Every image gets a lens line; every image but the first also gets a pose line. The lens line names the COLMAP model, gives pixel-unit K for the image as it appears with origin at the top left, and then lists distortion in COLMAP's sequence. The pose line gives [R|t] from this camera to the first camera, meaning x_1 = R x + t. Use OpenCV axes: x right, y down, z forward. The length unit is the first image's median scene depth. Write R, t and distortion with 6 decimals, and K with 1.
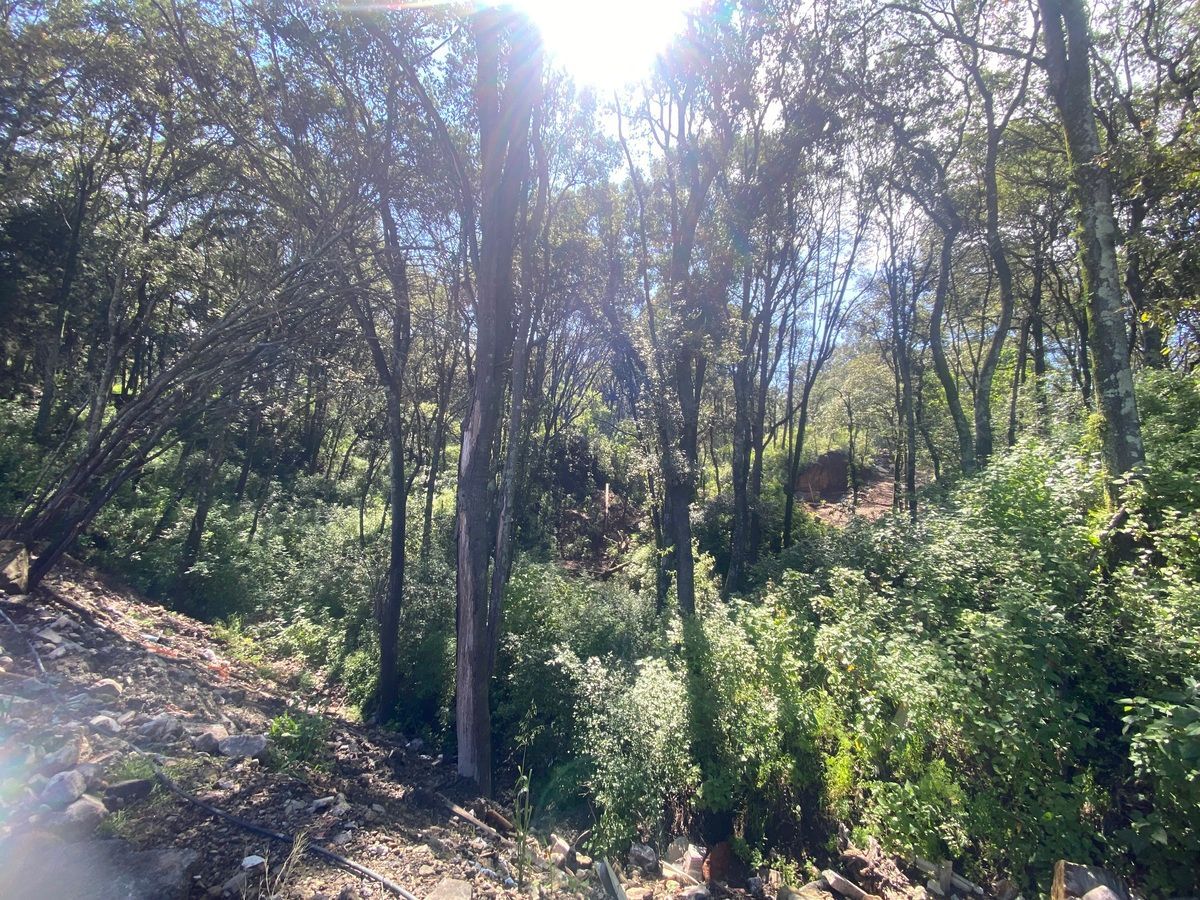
lens RADIAL K [[484.8, 0, 599.4], [0, 484.8, 446.3], [0, 0, 1]] dist [0.015823, -0.019484]
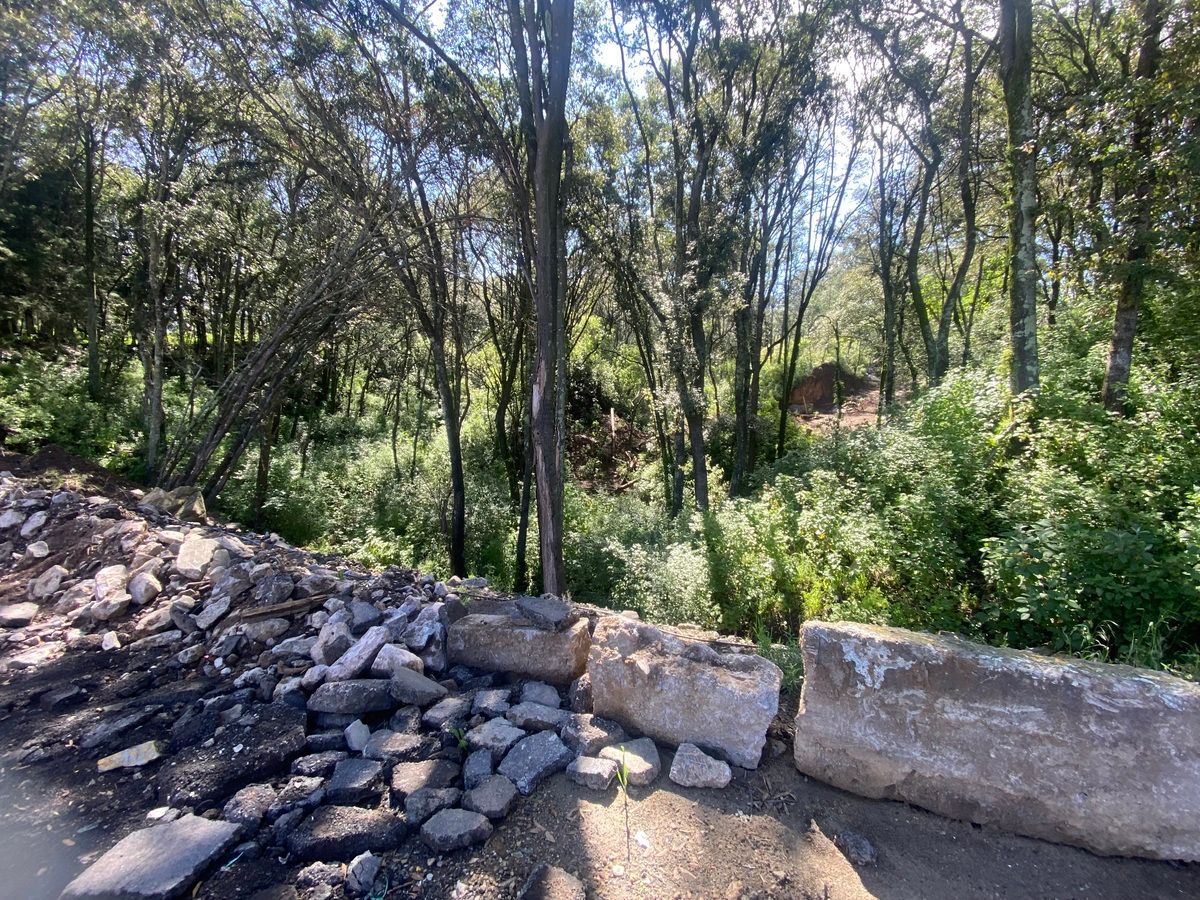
lens RADIAL K [[484.8, 0, 599.4], [0, 484.8, 446.3], [0, 0, 1]] dist [0.015823, -0.019484]
pose [[0.998642, -0.051890, 0.004718, -0.102169], [0.050470, 0.985846, 0.159876, -0.055980], [-0.012947, -0.159421, 0.987126, -0.279380]]
